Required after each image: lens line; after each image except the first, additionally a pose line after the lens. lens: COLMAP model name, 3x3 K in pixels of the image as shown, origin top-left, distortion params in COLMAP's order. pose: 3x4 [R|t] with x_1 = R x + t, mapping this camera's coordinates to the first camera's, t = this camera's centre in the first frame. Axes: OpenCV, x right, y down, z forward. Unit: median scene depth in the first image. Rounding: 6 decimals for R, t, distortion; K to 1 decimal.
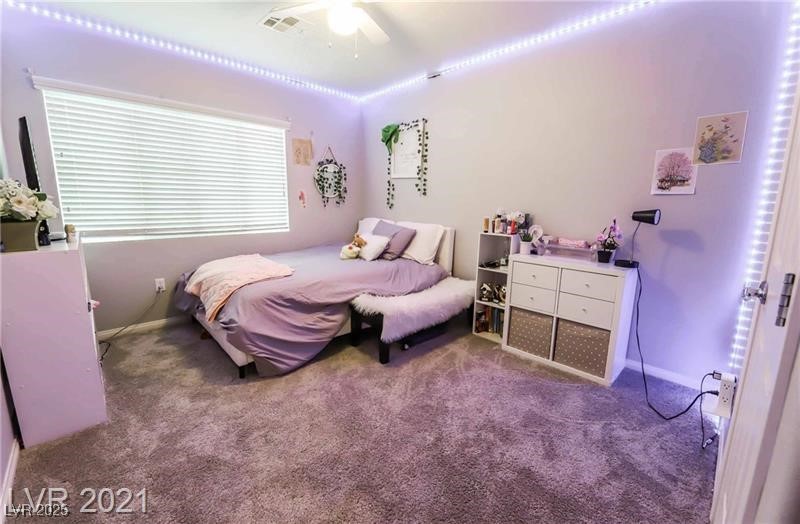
lens RADIAL K [[338.1, 0, 400.0], [0, 338.1, 262.0], [0, 0, 1]] dist [0.001679, 0.000052]
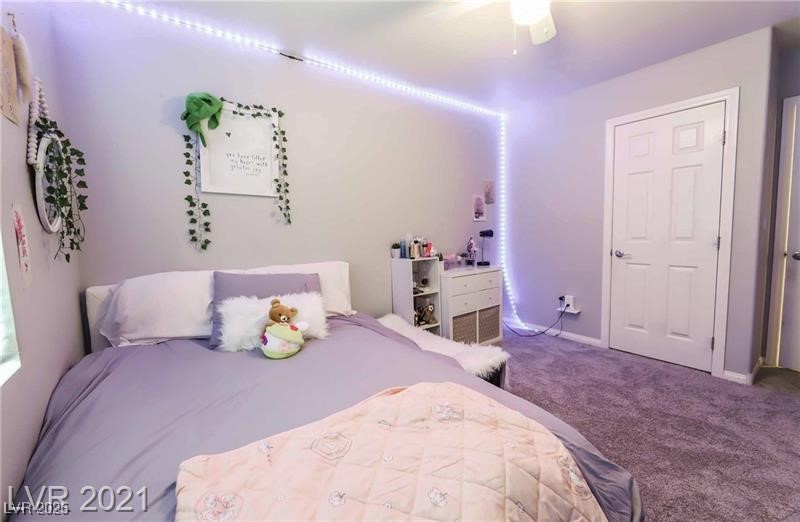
lens RADIAL K [[338.1, 0, 400.0], [0, 338.1, 261.0], [0, 0, 1]] dist [0.001679, 0.000052]
pose [[0.102929, -0.117932, 0.987673, -0.586116], [0.200281, 0.975068, 0.095555, -0.147211], [-0.974317, 0.187977, 0.123982, 0.729360]]
